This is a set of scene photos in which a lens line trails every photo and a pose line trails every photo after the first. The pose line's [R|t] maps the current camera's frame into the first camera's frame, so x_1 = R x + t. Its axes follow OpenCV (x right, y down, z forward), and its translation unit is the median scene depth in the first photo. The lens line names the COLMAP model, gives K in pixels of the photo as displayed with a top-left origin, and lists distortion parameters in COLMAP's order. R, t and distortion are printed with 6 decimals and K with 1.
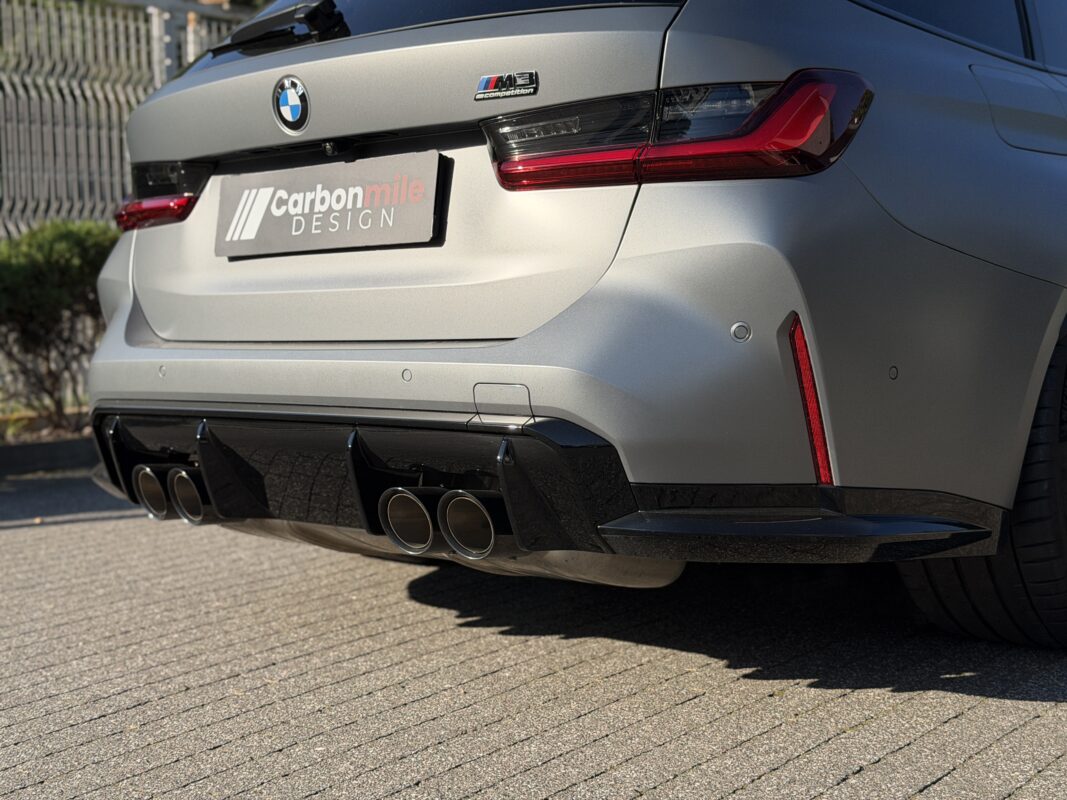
lens RADIAL K [[1459.4, 0, 533.5], [0, 1459.4, 400.0], [0, 0, 1]] dist [0.119849, -0.054660]
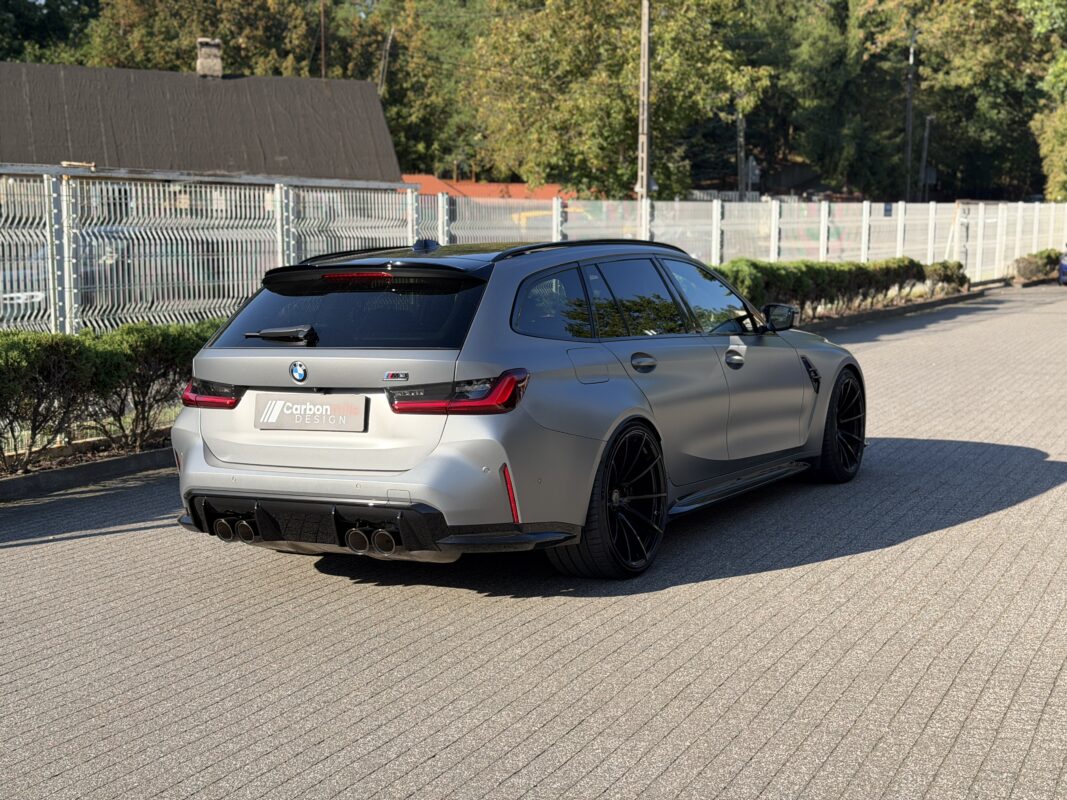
lens RADIAL K [[1459.4, 0, 533.5], [0, 1459.4, 400.0], [0, 0, 1]] dist [0.119849, -0.054660]
pose [[0.976730, -0.023106, 0.213222, -0.315794], [0.018101, 0.999514, 0.025397, -0.218093], [-0.213705, -0.020946, 0.976674, -1.521188]]
